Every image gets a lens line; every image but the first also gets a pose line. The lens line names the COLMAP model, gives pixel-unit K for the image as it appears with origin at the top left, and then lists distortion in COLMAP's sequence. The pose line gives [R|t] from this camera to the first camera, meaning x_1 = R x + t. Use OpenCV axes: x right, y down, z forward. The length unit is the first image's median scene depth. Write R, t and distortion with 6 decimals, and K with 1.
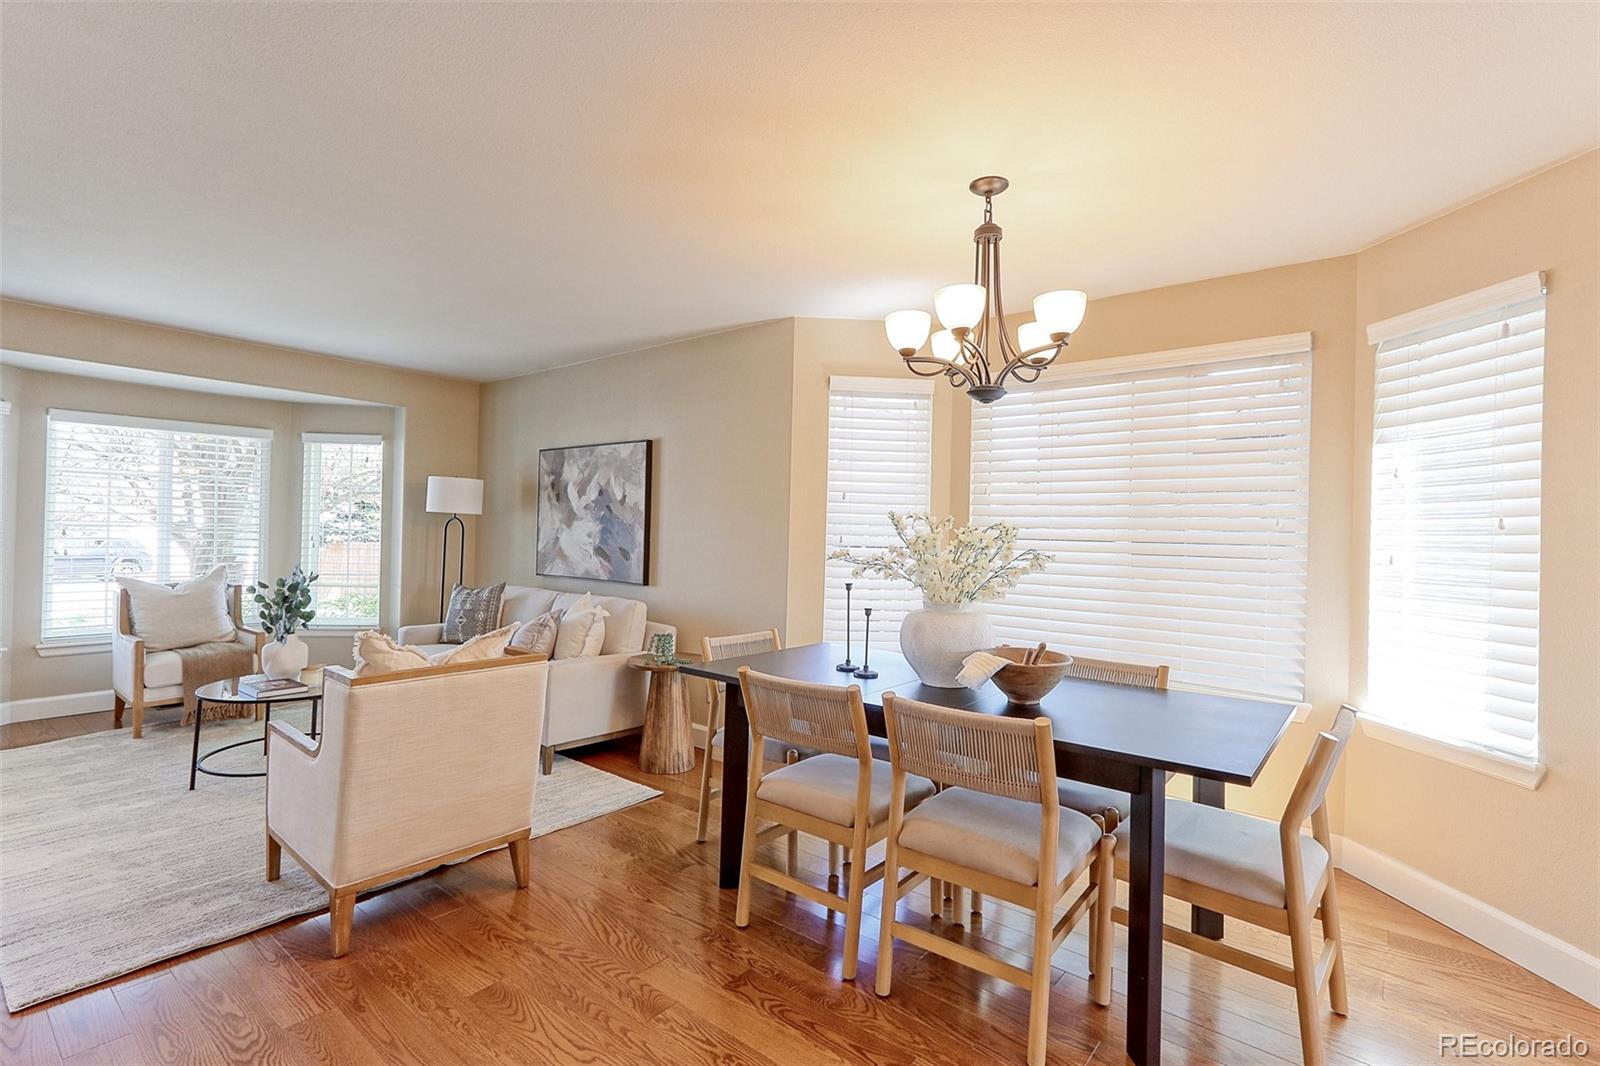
lens RADIAL K [[744.3, 0, 787.2], [0, 744.3, 532.0], [0, 0, 1]] dist [0.000732, 0.006274]
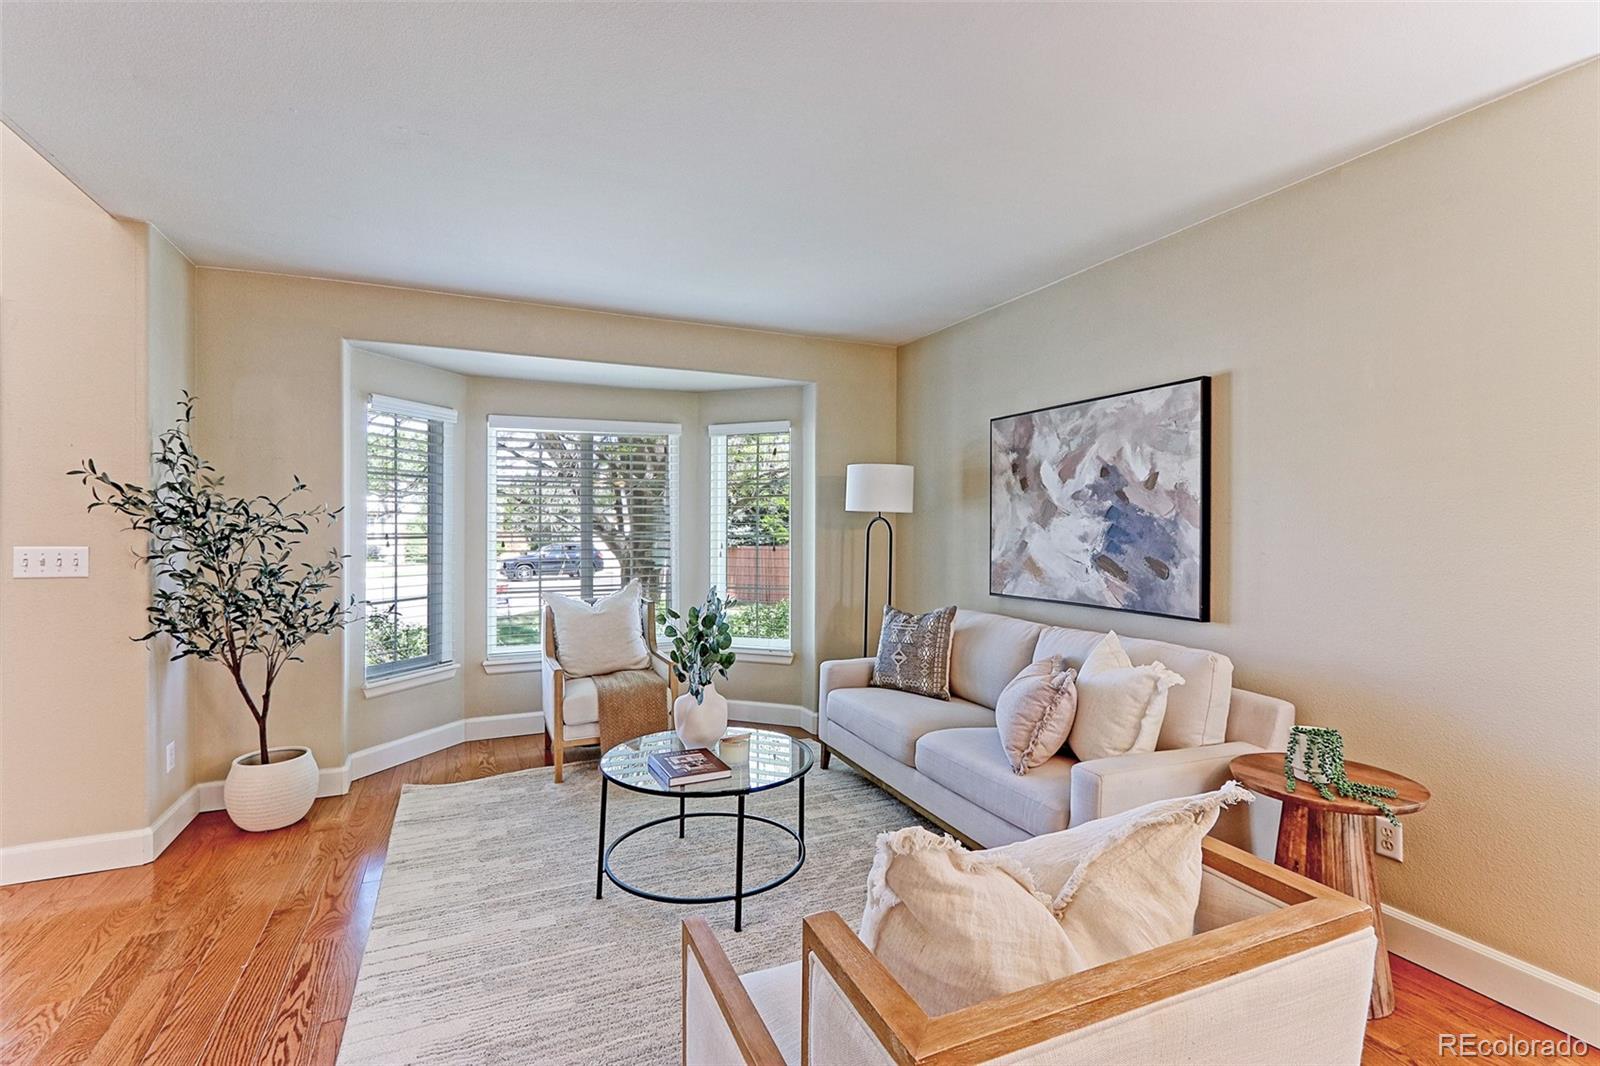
lens RADIAL K [[768.7, 0, 793.1], [0, 768.7, 531.6], [0, 0, 1]] dist [-0.001004, 0.001232]
pose [[0.894912, -0.019075, -0.445836, -0.203604], [0.019320, 0.999805, -0.003995, -0.003970], [0.445825, -0.005039, 0.895106, 0.295326]]
